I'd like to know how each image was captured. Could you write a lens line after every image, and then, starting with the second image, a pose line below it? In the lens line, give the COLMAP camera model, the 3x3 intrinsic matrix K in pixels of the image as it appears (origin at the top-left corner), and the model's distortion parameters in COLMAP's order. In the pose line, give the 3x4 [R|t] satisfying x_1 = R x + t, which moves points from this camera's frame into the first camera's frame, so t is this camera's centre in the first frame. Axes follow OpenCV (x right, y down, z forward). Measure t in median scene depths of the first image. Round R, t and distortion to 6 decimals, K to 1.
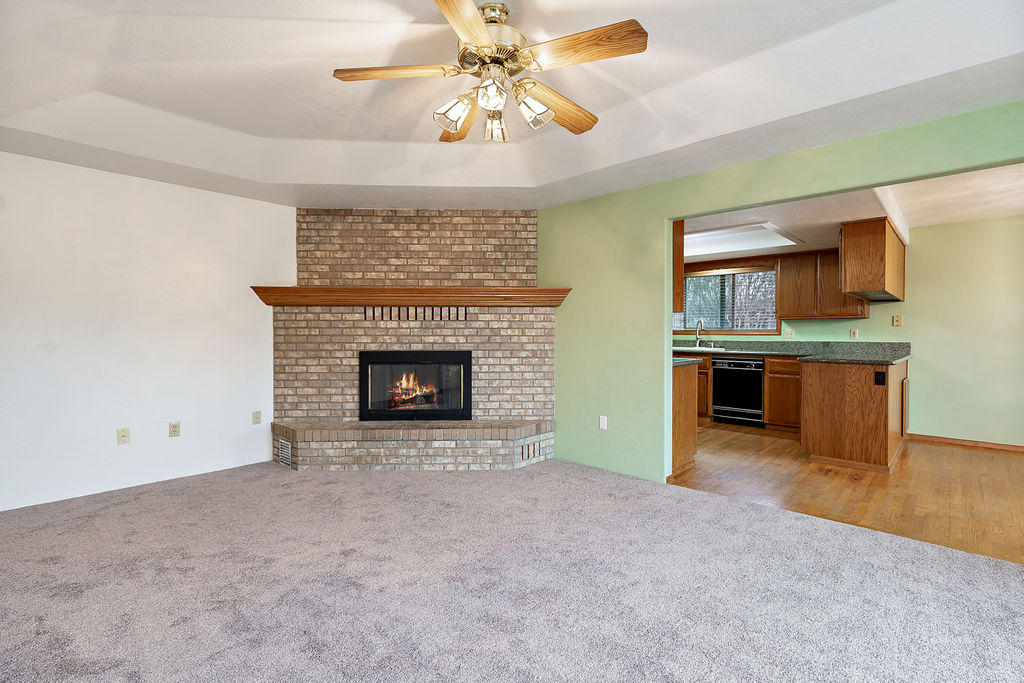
lens RADIAL K [[470.6, 0, 517.1], [0, 470.6, 335.0], [0, 0, 1]] dist [0.008342, -0.001168]
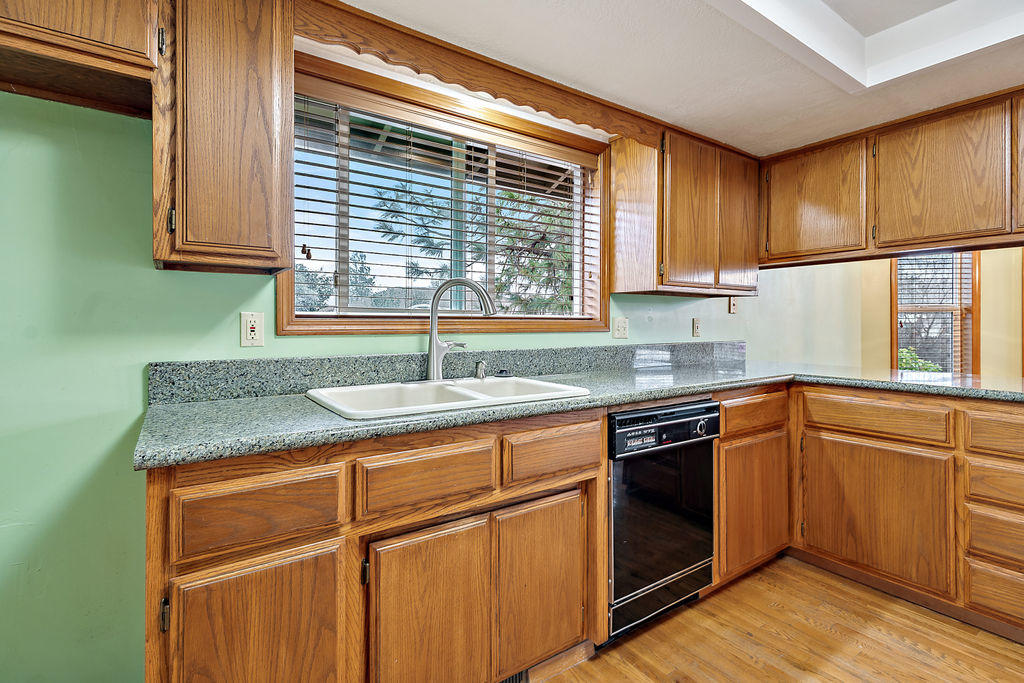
lens RADIAL K [[470.6, 0, 502.6], [0, 470.6, 335.4], [0, 0, 1]] dist [0.008342, -0.001168]
pose [[0.235667, -0.023026, 0.971561, 0.202071], [0.007551, 0.999732, 0.021862, -0.008738], [-0.971804, 0.002184, 0.235778, 1.401685]]
